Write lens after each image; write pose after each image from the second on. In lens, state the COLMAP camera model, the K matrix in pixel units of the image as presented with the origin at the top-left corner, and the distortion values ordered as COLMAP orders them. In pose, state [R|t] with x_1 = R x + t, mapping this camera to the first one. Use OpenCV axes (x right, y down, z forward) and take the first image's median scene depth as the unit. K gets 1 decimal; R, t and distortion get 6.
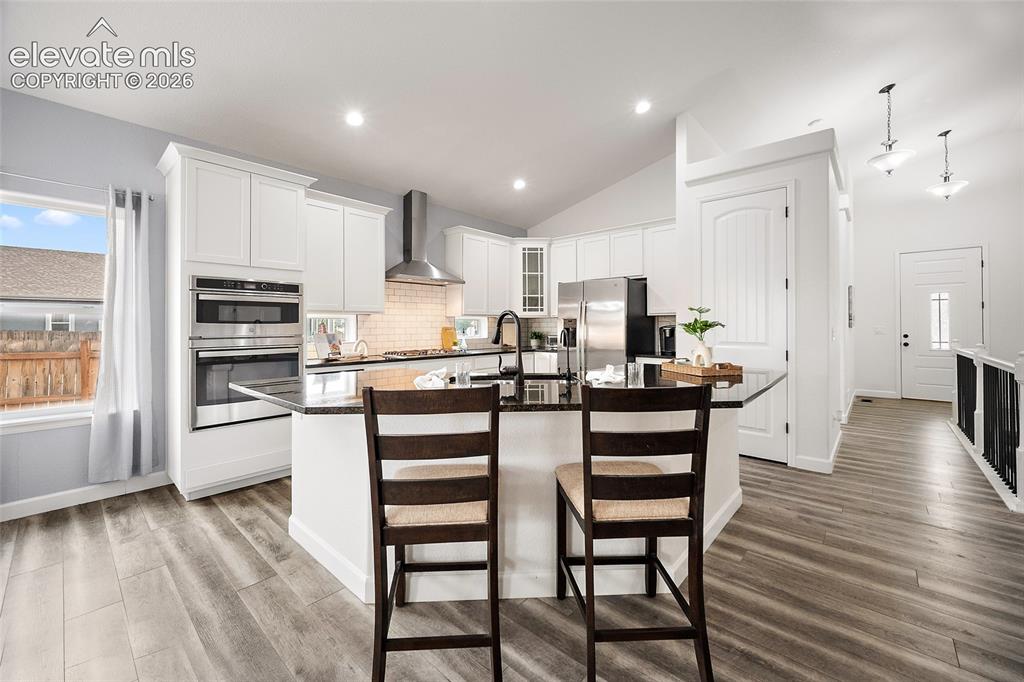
lens RADIAL K [[402.4, 0, 507.6], [0, 402.4, 322.3], [0, 0, 1]] dist [0.003105, 0.000017]
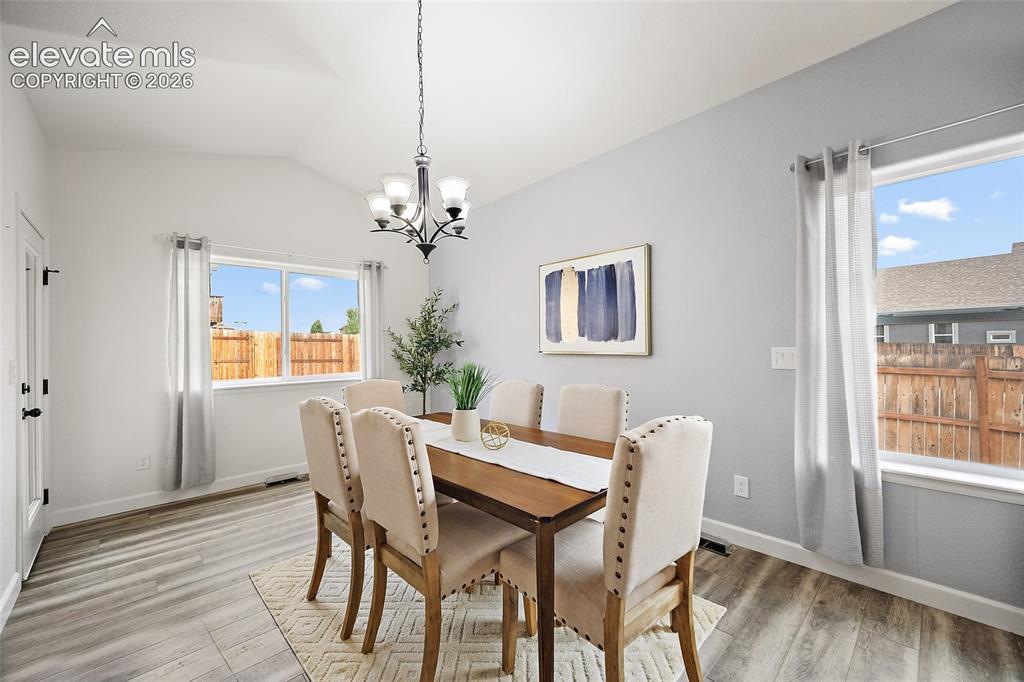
lens RADIAL K [[402.4, 0, 506.2], [0, 402.4, 342.1], [0, 0, 1]] dist [0.003105, 0.000017]
pose [[-0.088445, -0.006000, -0.996063, -0.188759], [0.025173, 0.999649, -0.008257, -0.000579], [0.995763, -0.025805, -0.088263, 0.151978]]
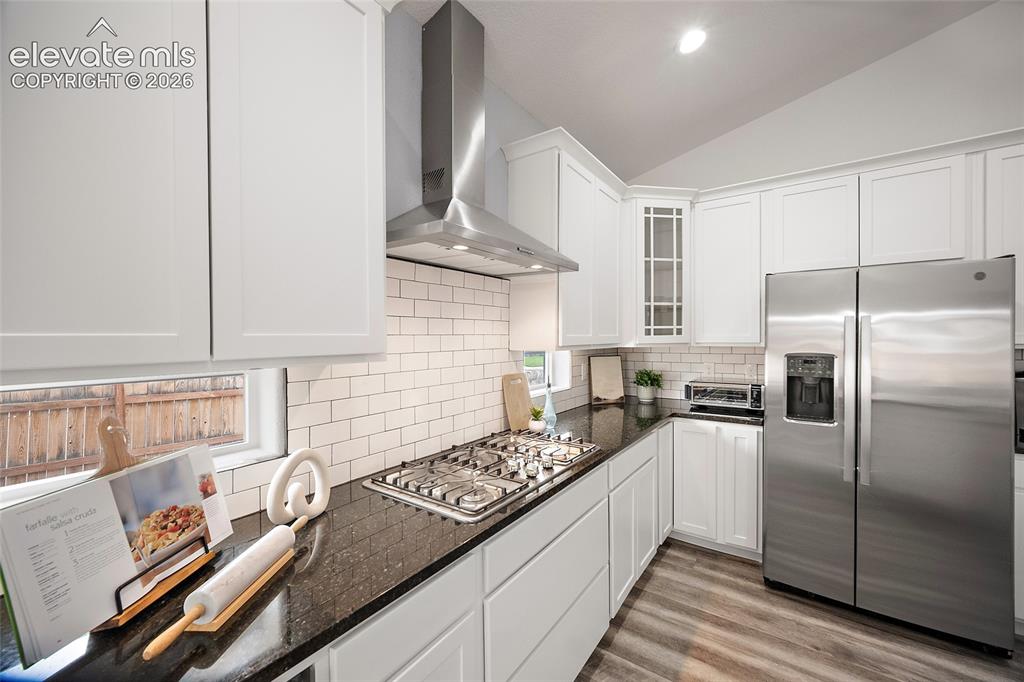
lens RADIAL K [[402.4, 0, 509.0], [0, 402.4, 339.4], [0, 0, 1]] dist [0.003105, 0.000017]
pose [[0.992794, -0.004763, 0.119739, -0.190244], [0.003244, 0.999912, 0.012876, -0.028973], [-0.119790, -0.012394, 0.992722, 0.529558]]
